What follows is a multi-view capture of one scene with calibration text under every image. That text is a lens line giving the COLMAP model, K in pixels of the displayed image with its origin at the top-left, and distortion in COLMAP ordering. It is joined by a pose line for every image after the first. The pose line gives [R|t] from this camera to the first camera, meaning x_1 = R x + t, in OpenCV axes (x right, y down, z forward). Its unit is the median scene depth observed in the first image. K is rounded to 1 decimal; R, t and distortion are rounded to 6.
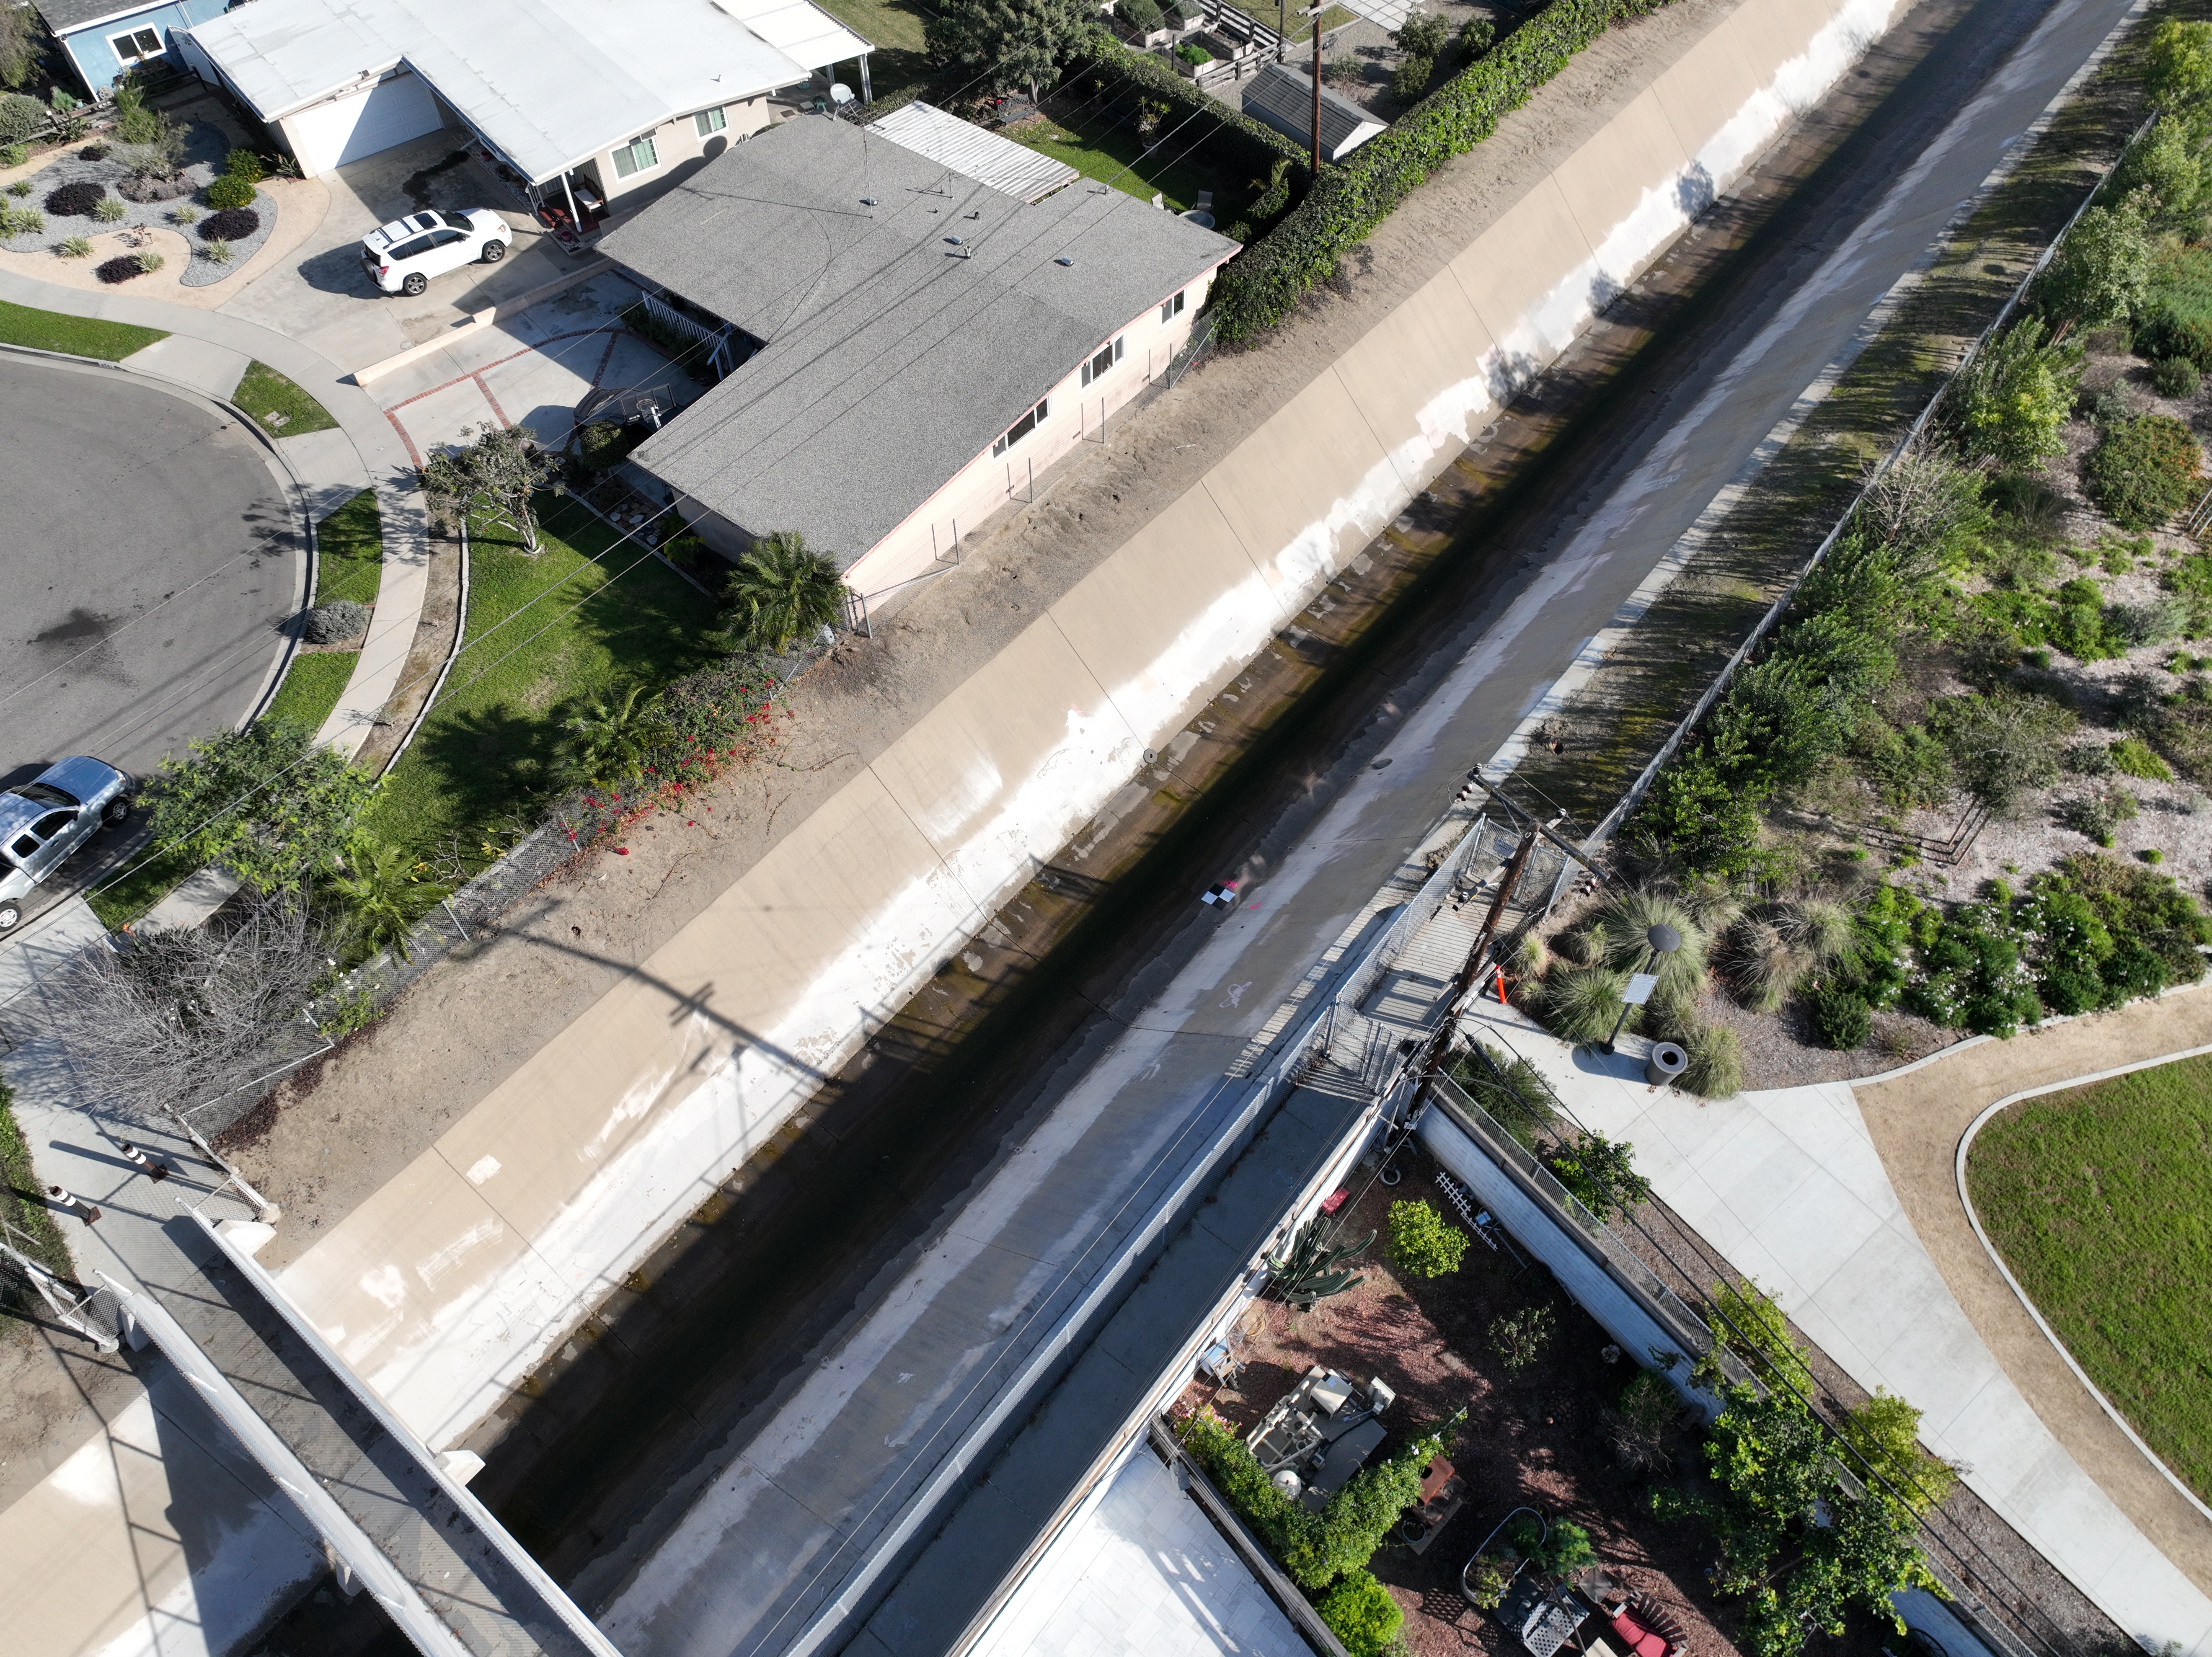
lens RADIAL K [[1536.4, 0, 1106.0], [0, 1536.4, 828.5], [0, 0, 1]] dist [-0.003710, 0.014287]
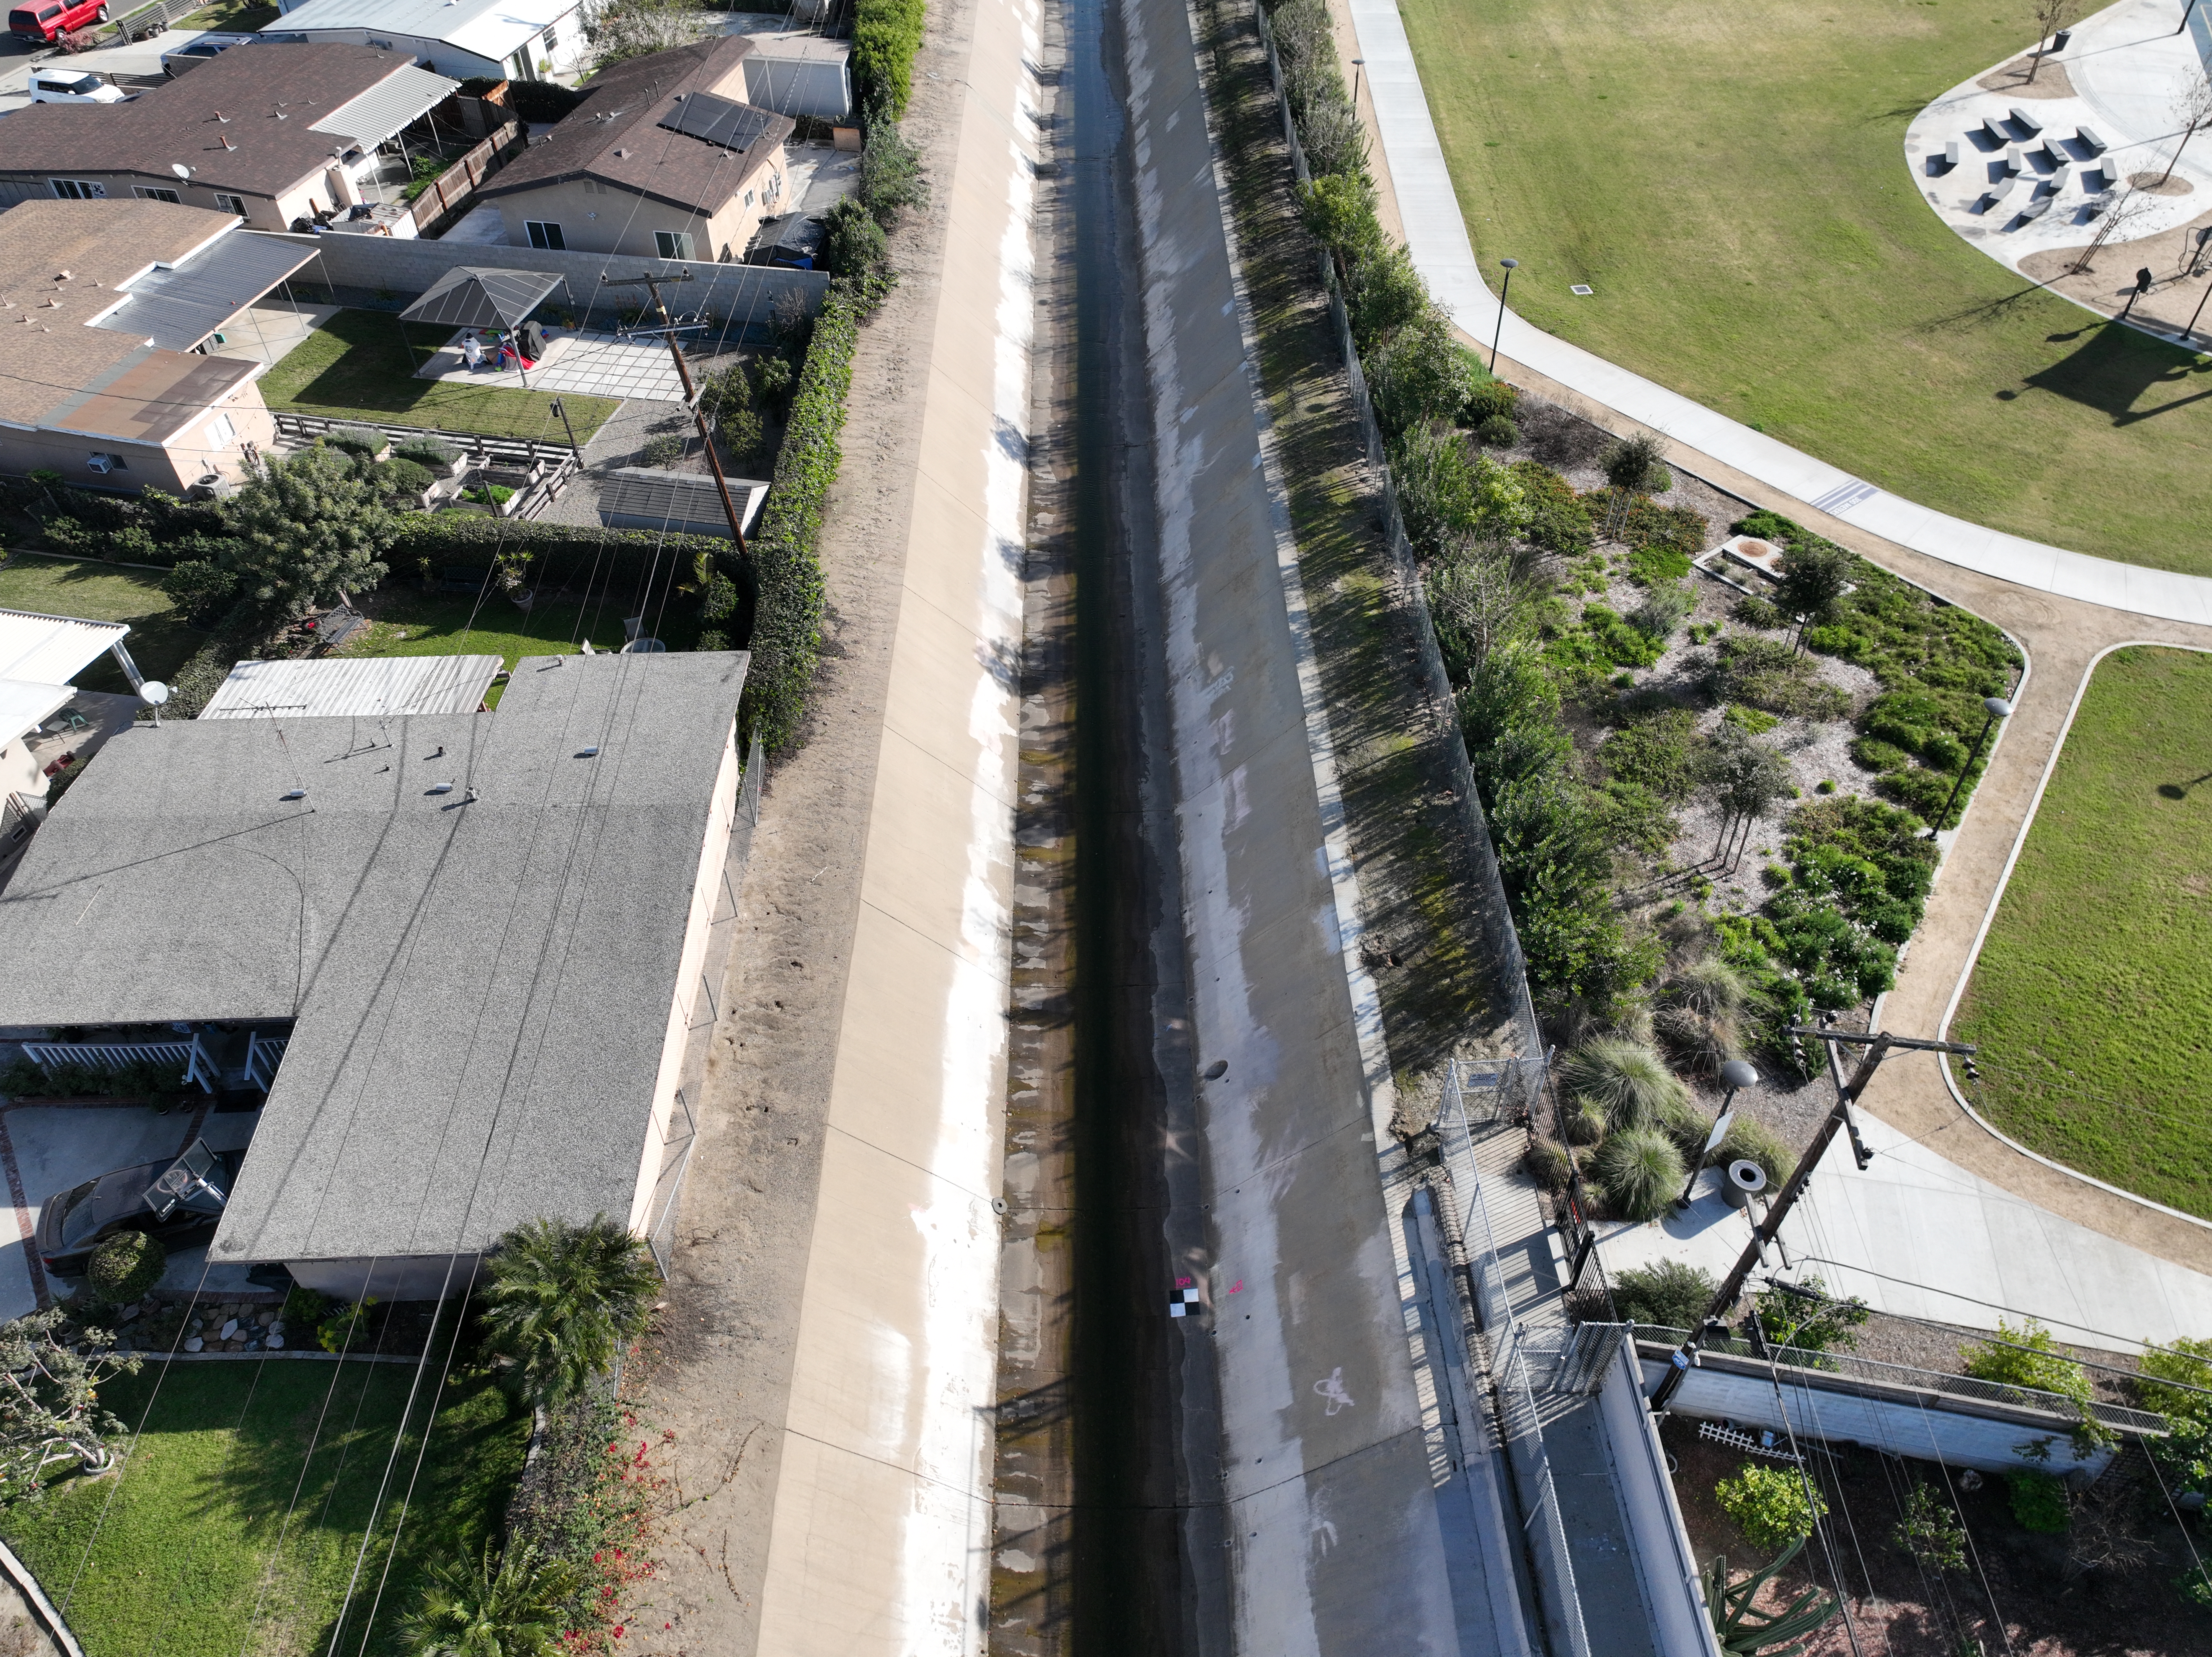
lens RADIAL K [[1536.4, 0, 1106.0], [0, 1536.4, 828.5], [0, 0, 1]] dist [-0.003710, 0.014287]
pose [[0.762996, -0.449916, 0.464126, -0.230984], [0.522367, 0.852092, -0.032736, -0.169959], [-0.380750, 0.267422, 0.885164, 0.178304]]
